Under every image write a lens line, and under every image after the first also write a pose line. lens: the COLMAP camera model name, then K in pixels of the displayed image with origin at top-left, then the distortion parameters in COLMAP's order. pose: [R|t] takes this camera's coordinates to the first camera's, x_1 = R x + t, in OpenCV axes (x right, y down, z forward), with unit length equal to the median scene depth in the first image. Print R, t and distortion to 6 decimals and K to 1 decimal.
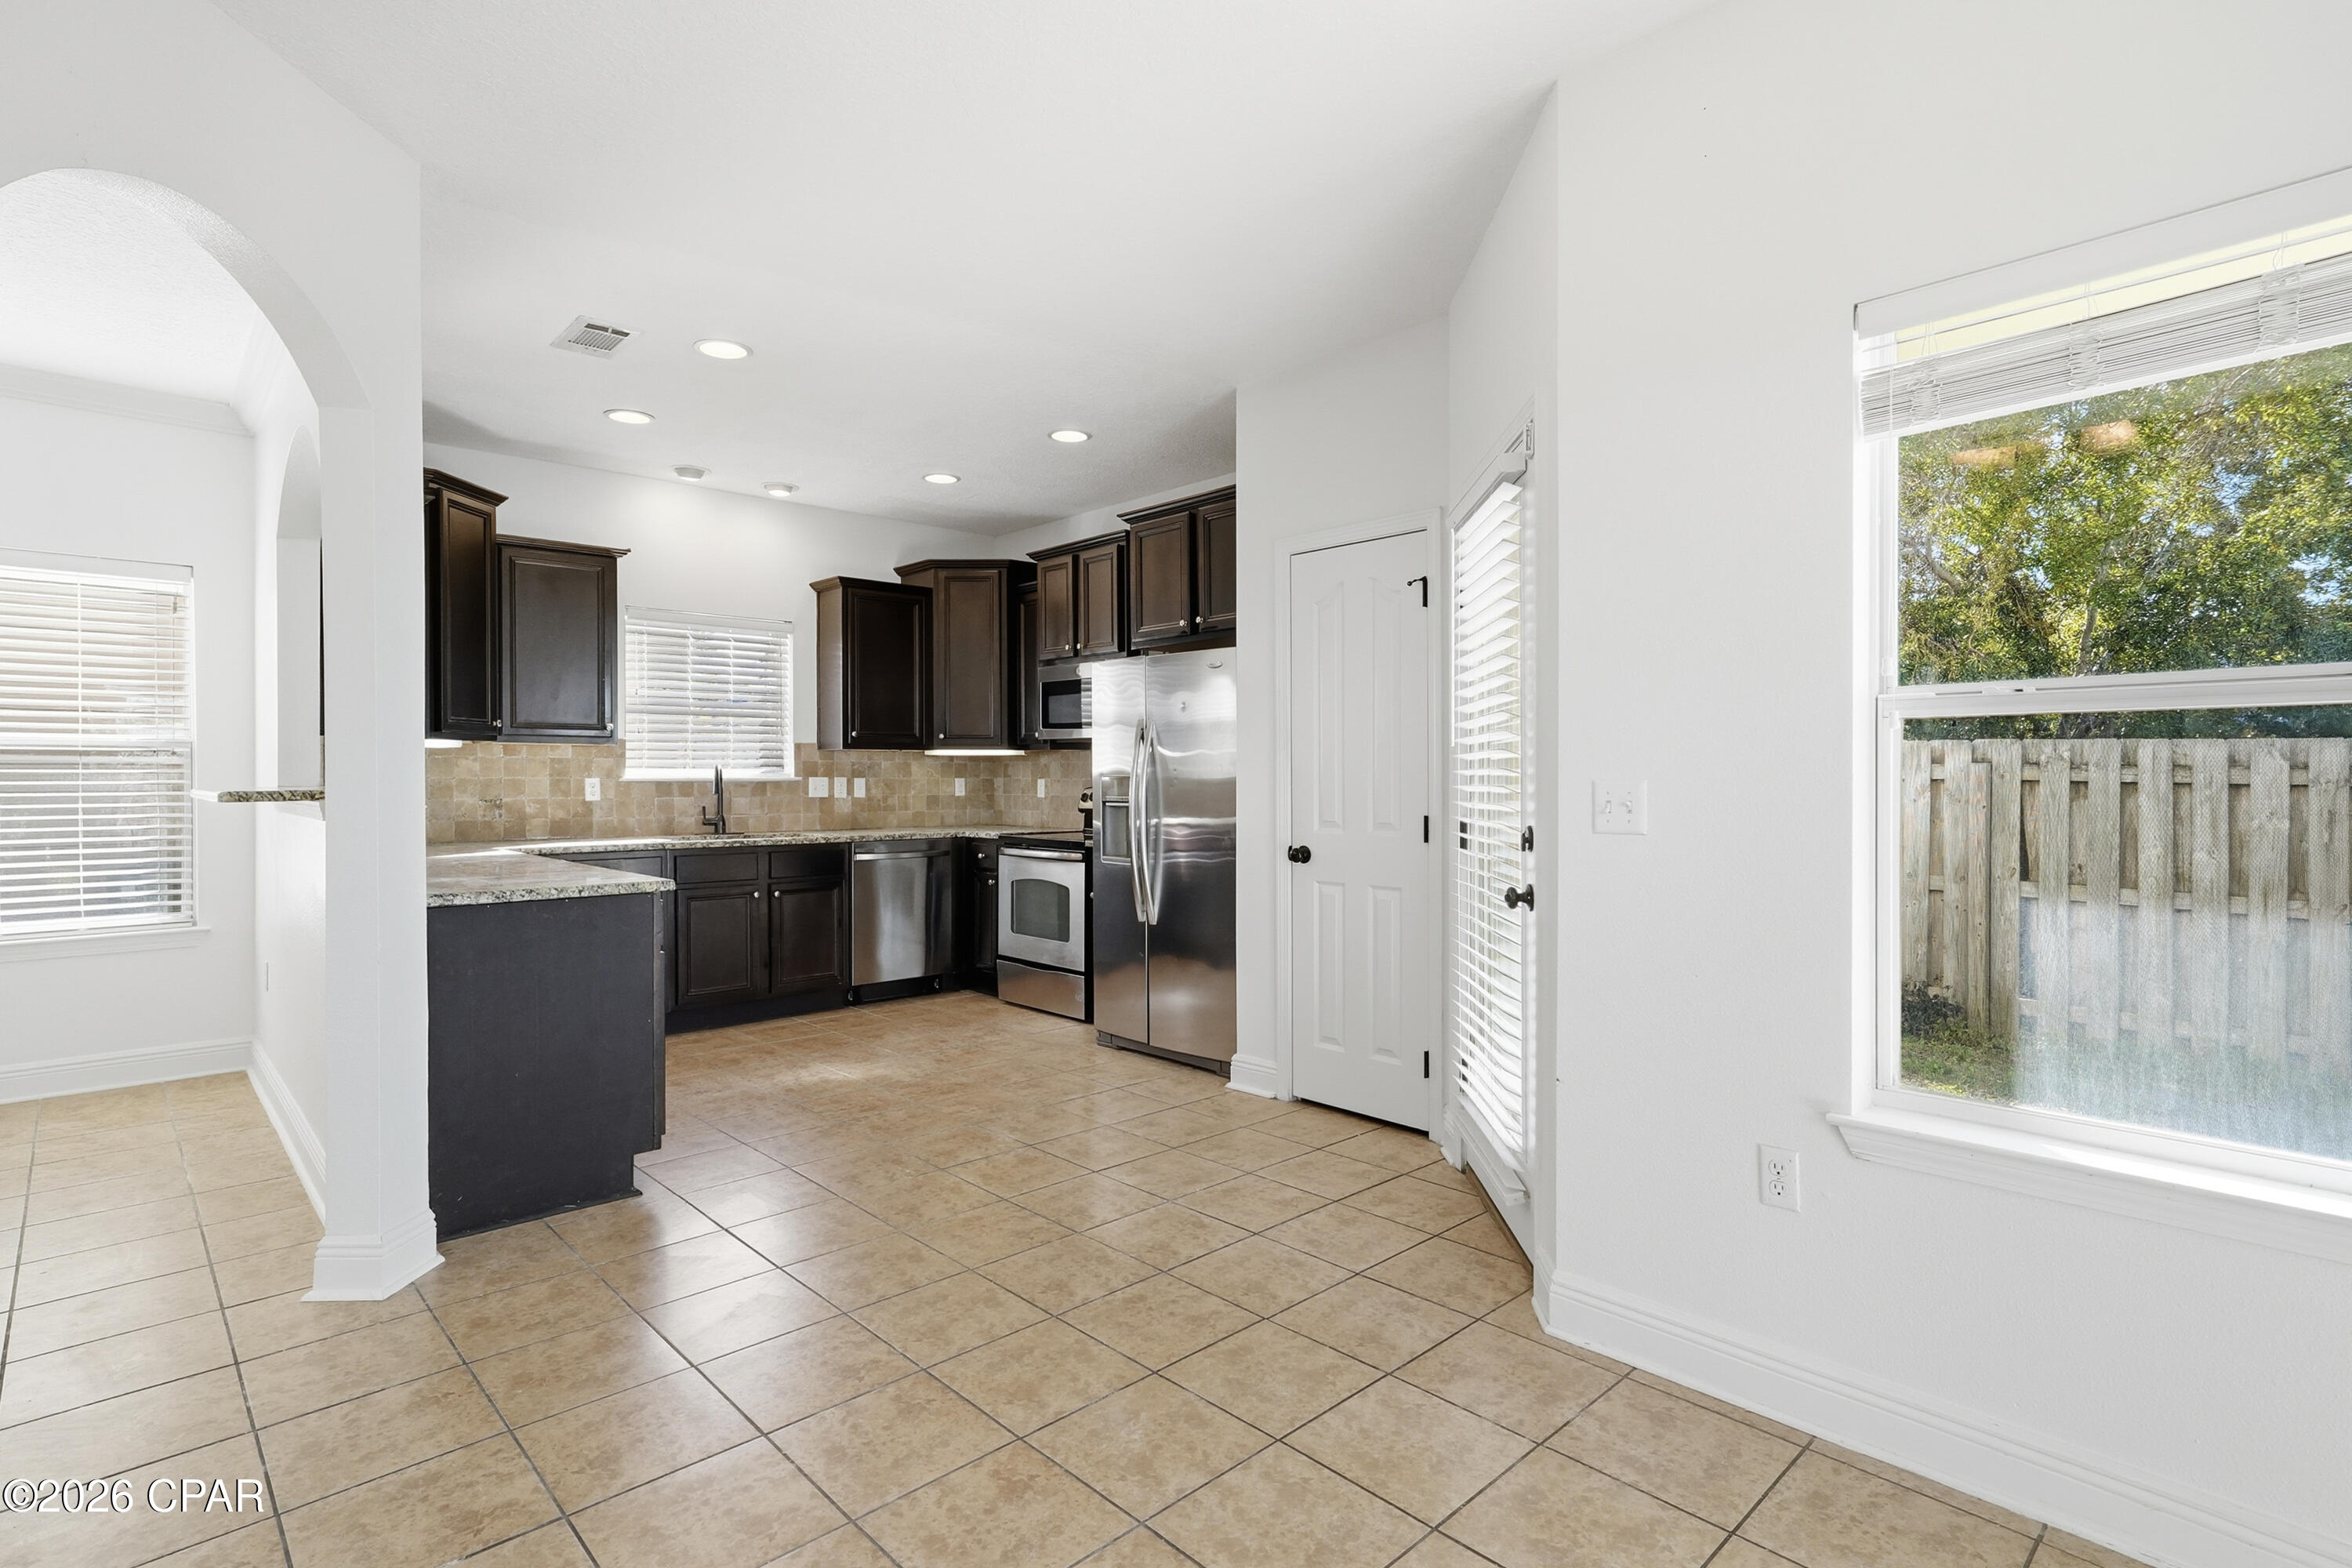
lens RADIAL K [[1144.3, 0, 1202.6], [0, 1144.3, 780.3], [0, 0, 1]] dist [-0.001027, 0.000138]
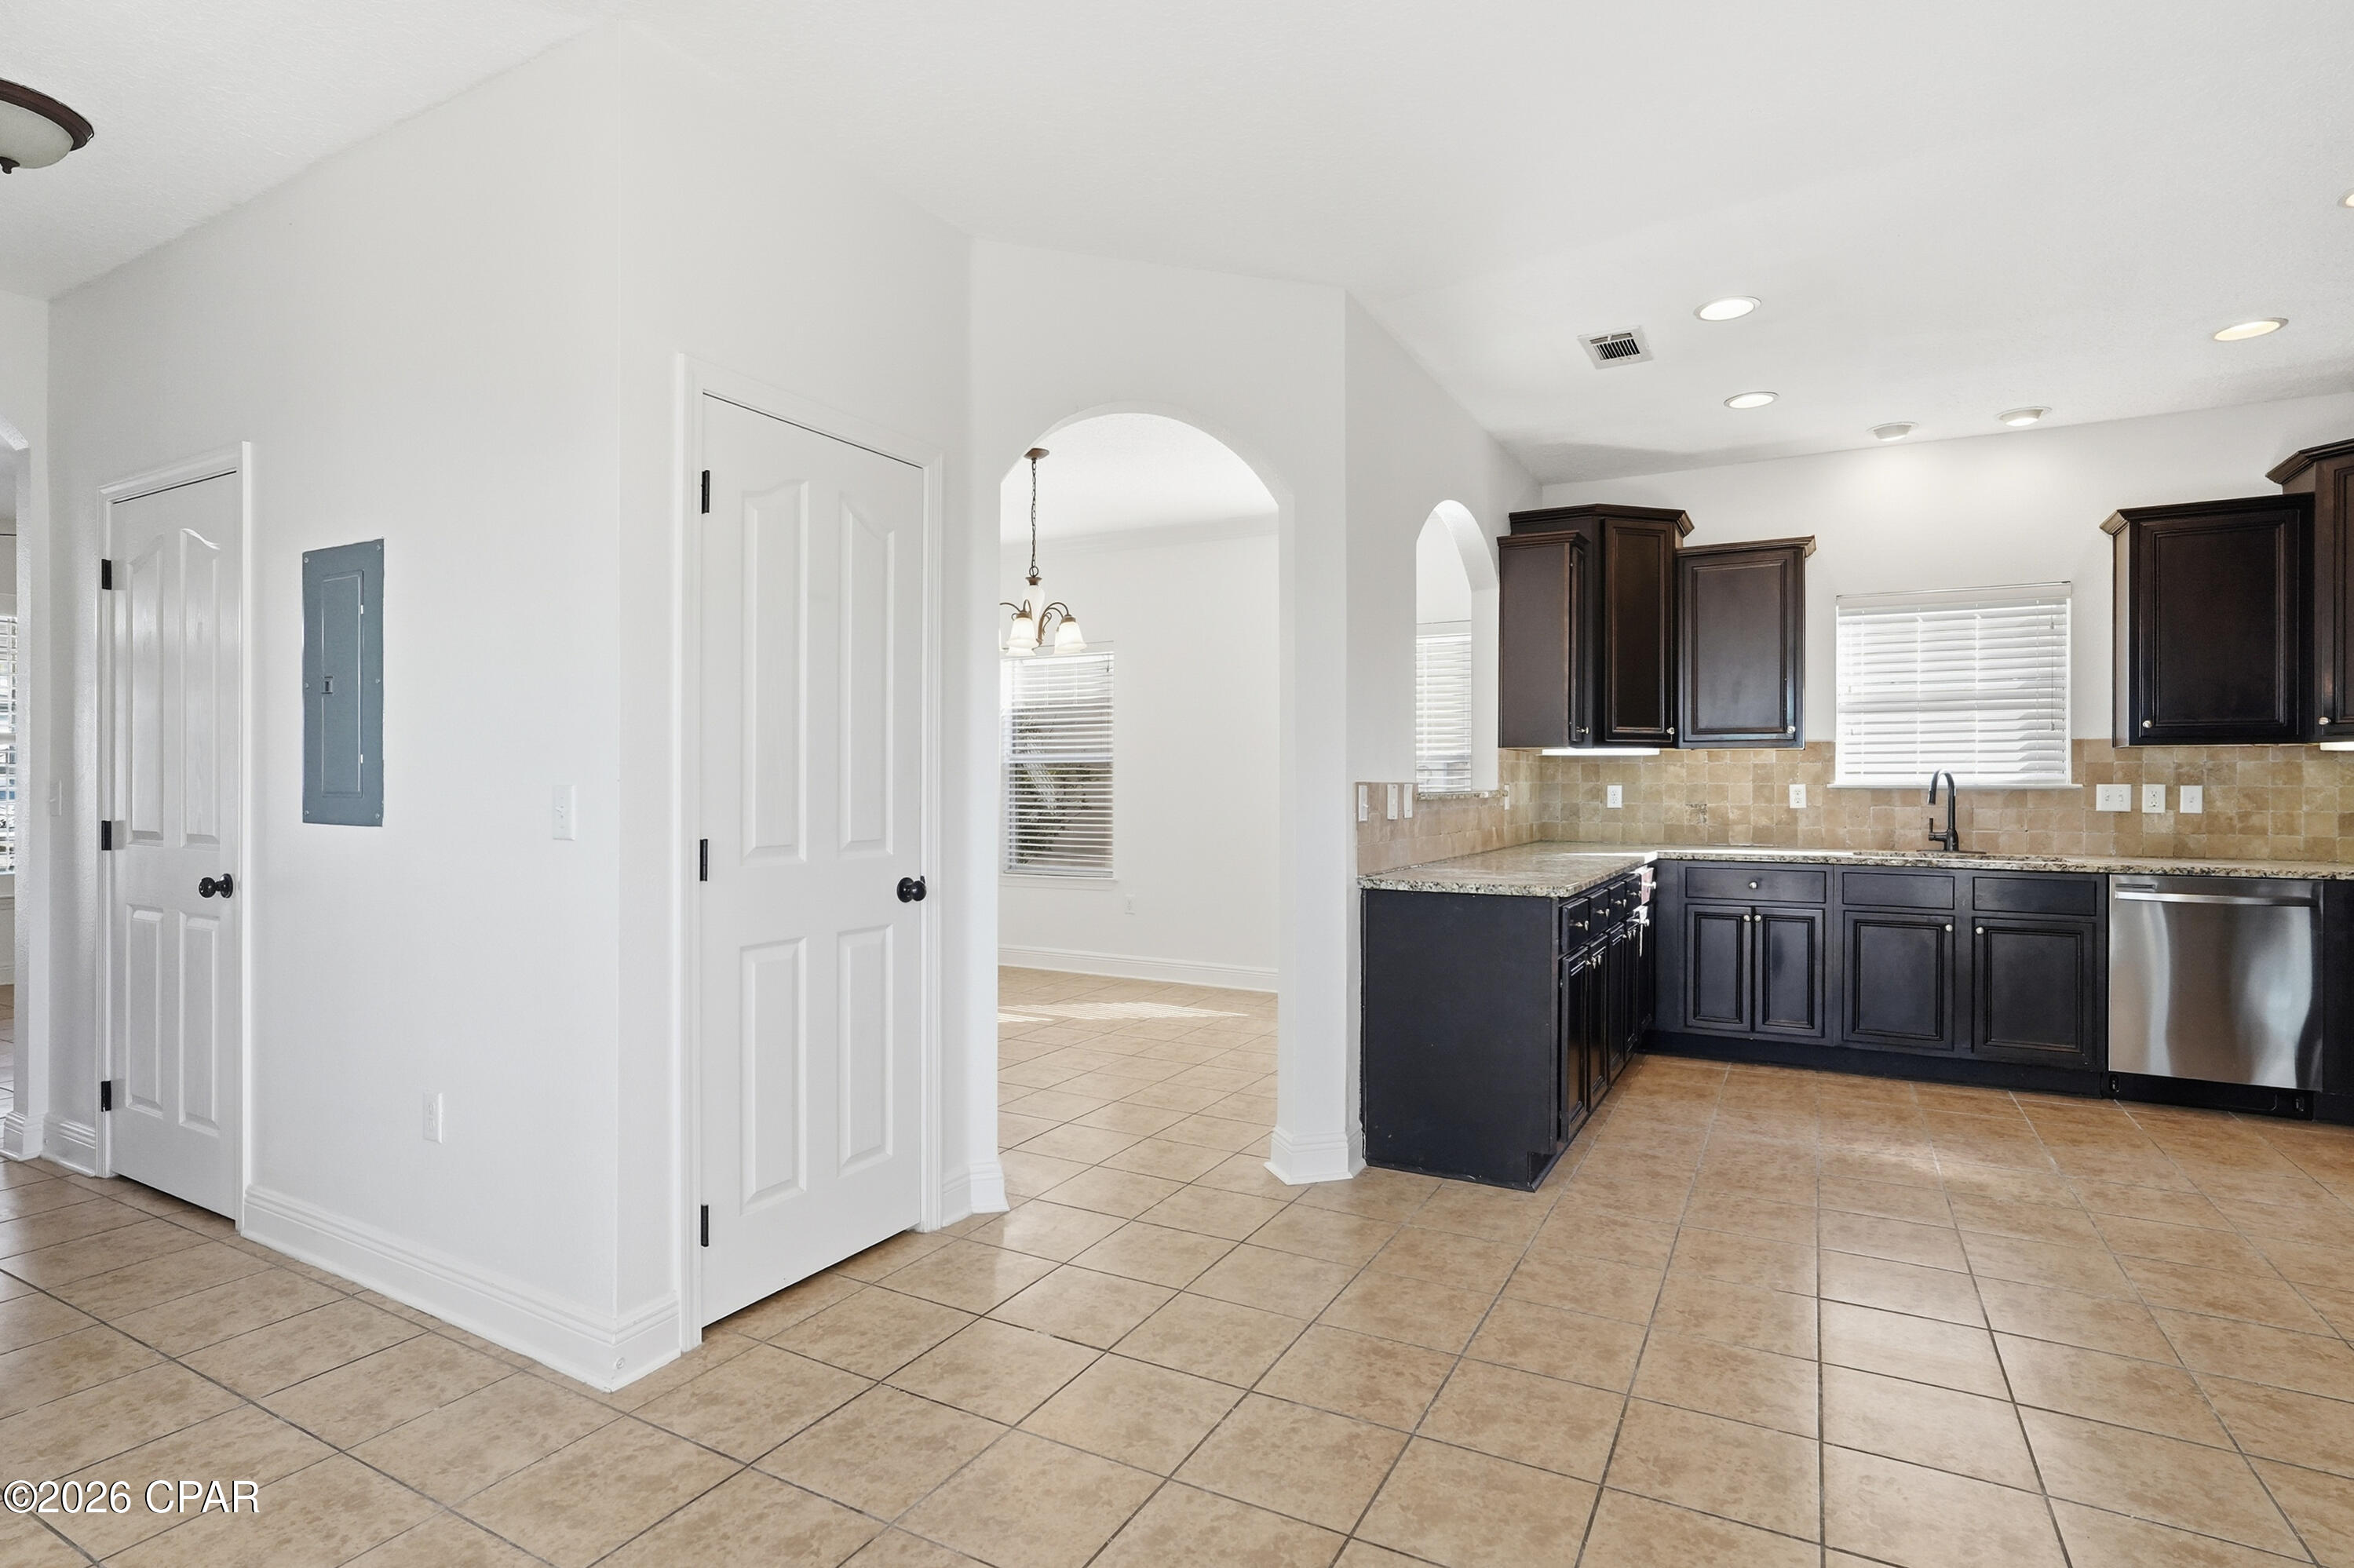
lens RADIAL K [[1182.7, 0, 1177.0], [0, 1182.7, 784.0], [0, 0, 1]] dist [-0.003331, 0.006988]
pose [[0.301497, 0.003832, -0.953459, 0.242973], [-0.004994, 0.999985, 0.002439, -0.001908], [0.953454, 0.004026, 0.301512, 0.217935]]
